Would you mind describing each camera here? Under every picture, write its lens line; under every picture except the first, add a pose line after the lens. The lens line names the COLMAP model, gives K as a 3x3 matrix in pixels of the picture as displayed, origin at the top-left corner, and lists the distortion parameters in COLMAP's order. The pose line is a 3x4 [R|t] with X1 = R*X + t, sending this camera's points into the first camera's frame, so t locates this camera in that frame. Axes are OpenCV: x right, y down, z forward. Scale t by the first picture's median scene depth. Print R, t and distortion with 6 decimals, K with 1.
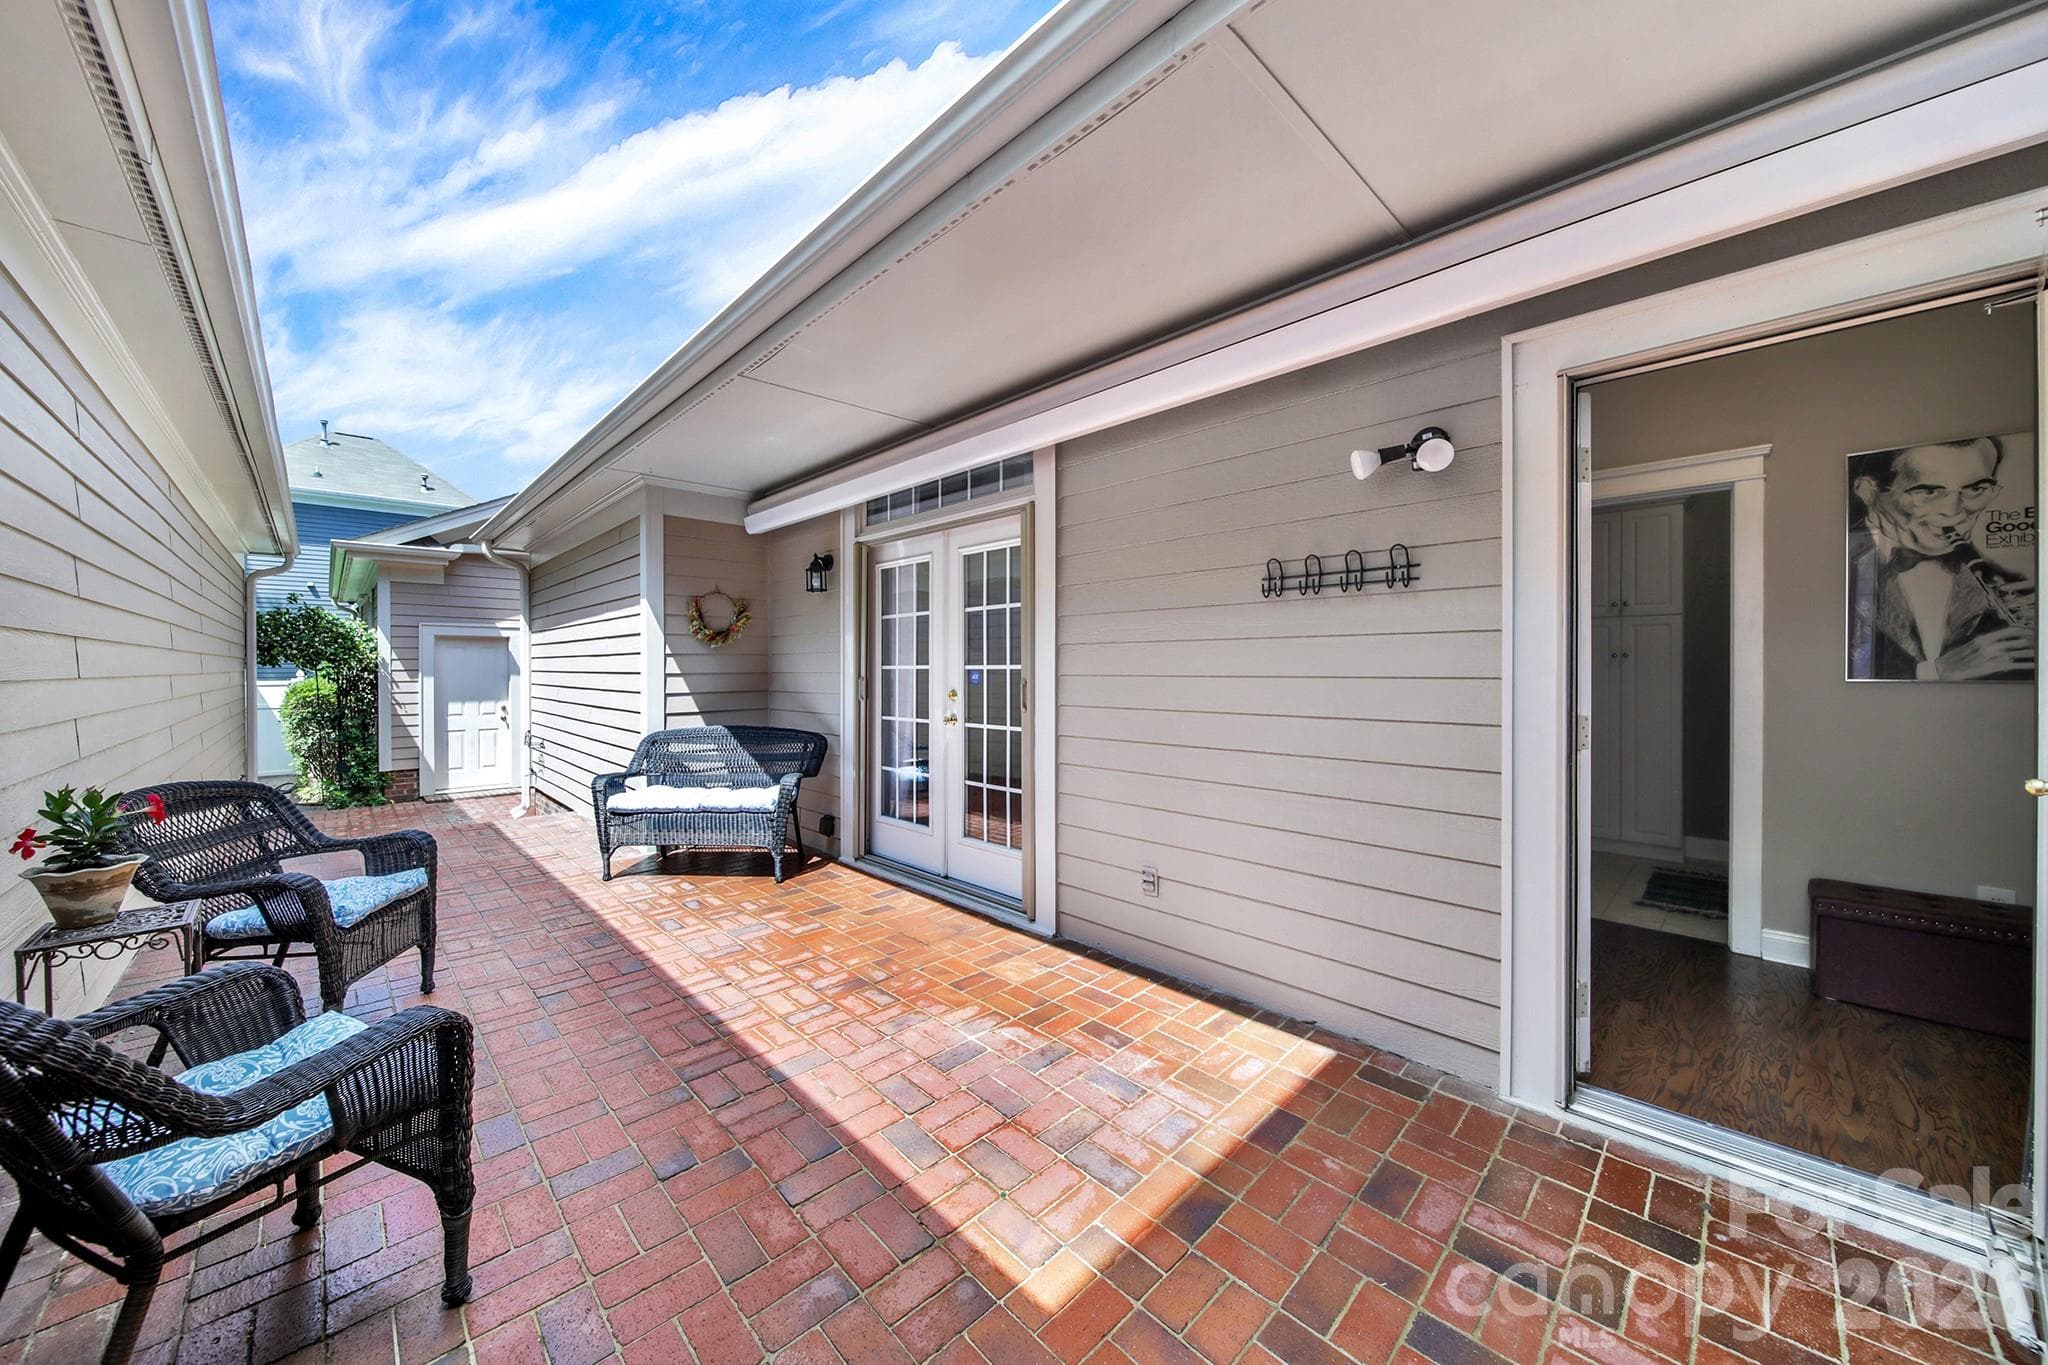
lens RADIAL K [[713.6, 0, 1031.2], [0, 713.6, 672.9], [0, 0, 1]] dist [0.000061, -0.004993]
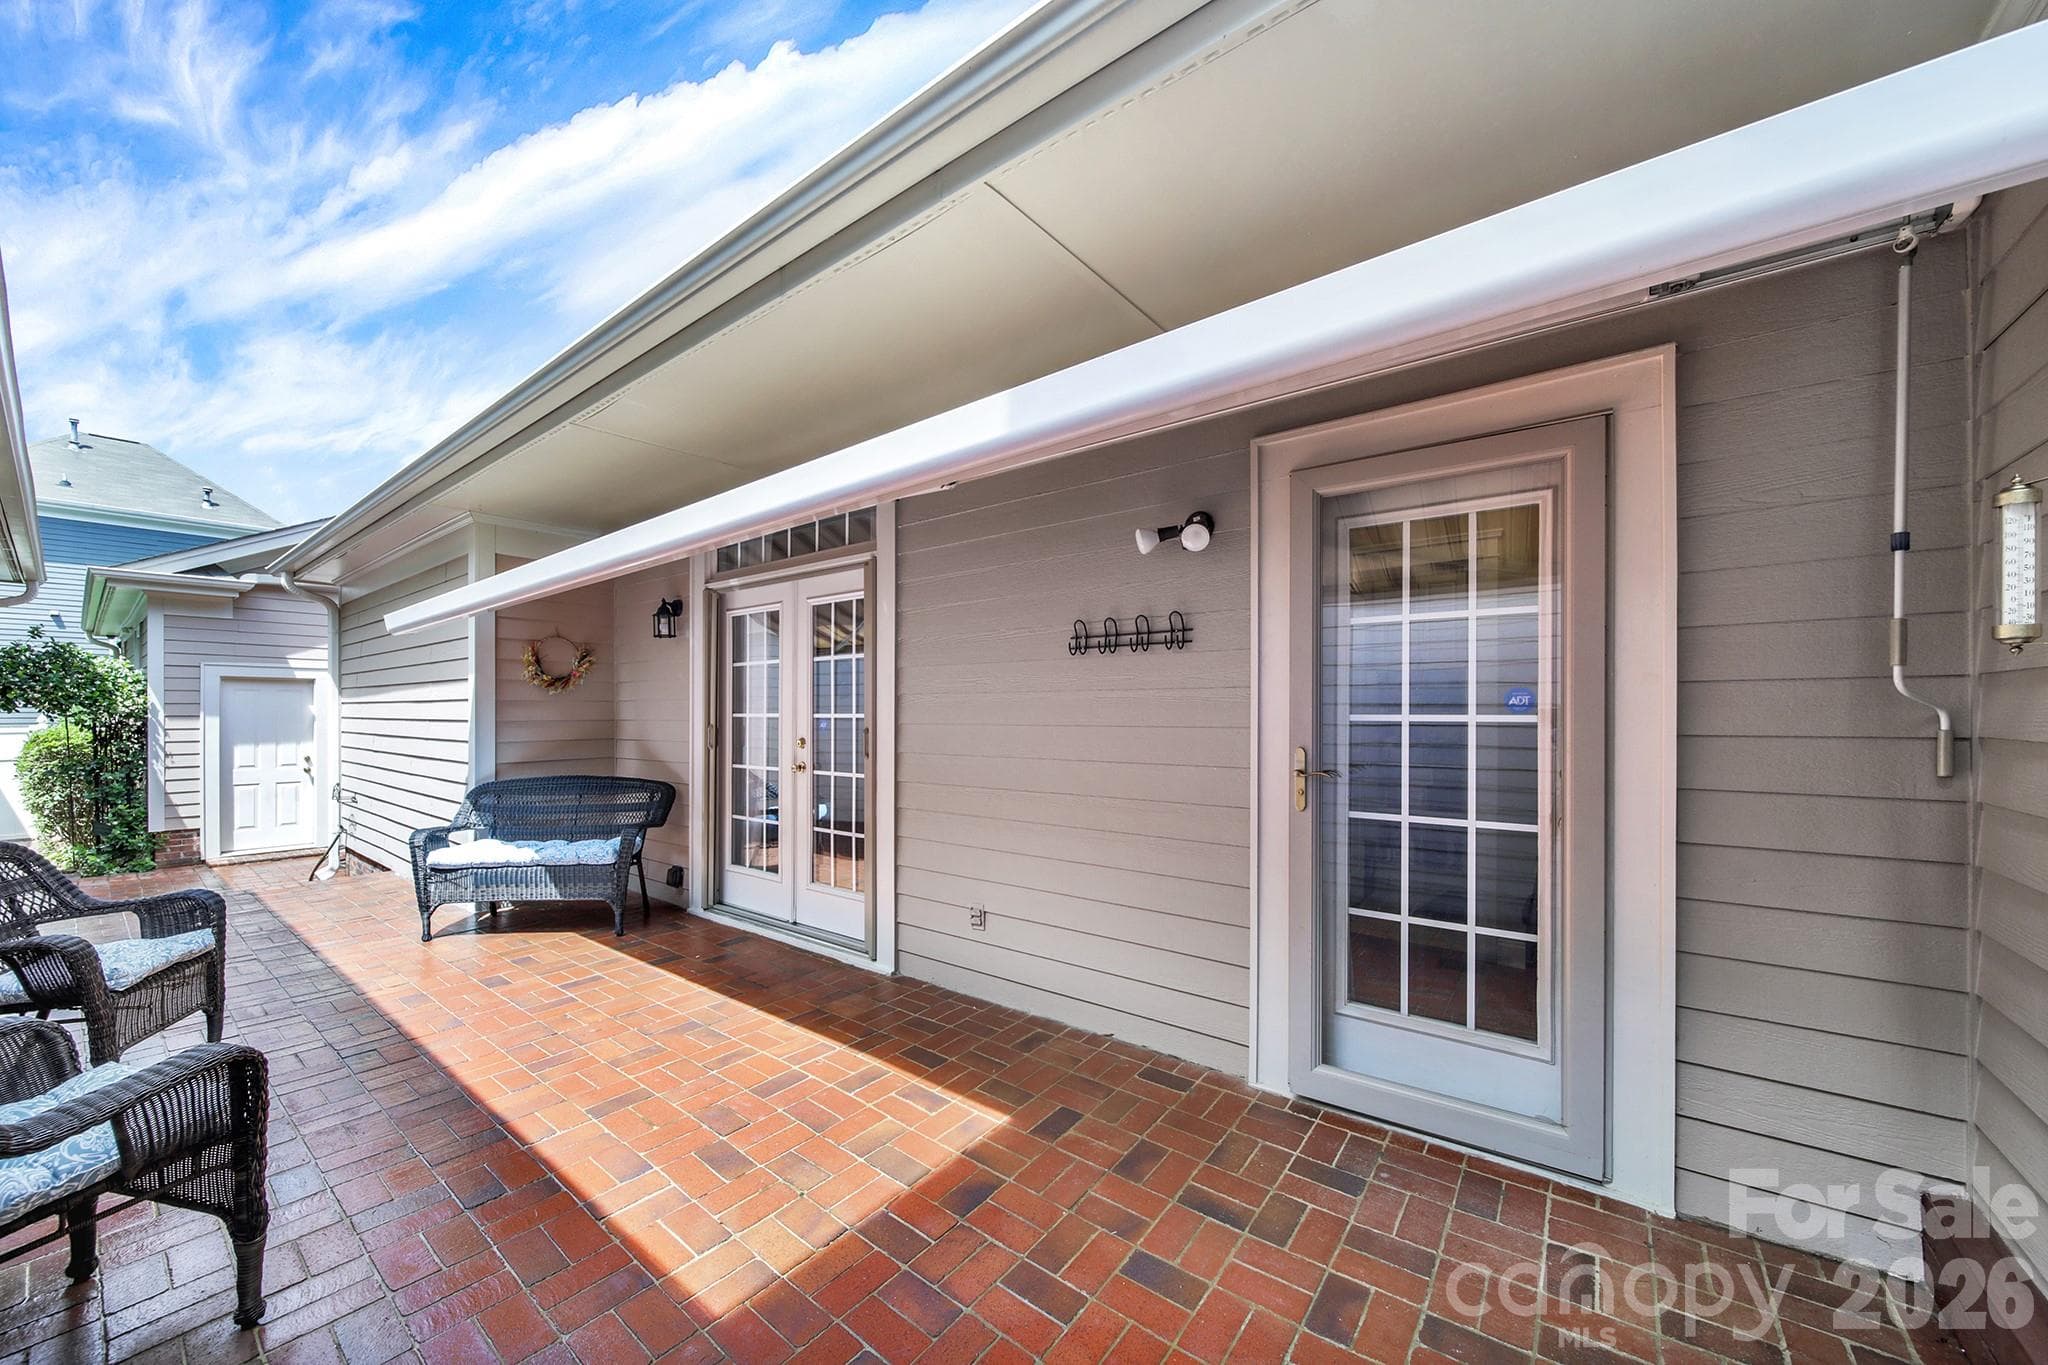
lens RADIAL K [[742.4, 0, 1027.8], [0, 742.4, 713.2], [0, 0, 1]] dist [-0.002233, -0.002702]
pose [[0.990975, 0.000848, 0.134046, 0.076601], [-0.000066, 0.999983, -0.005837, -0.005848], [-0.134049, 0.005776, 0.990958, -0.098314]]
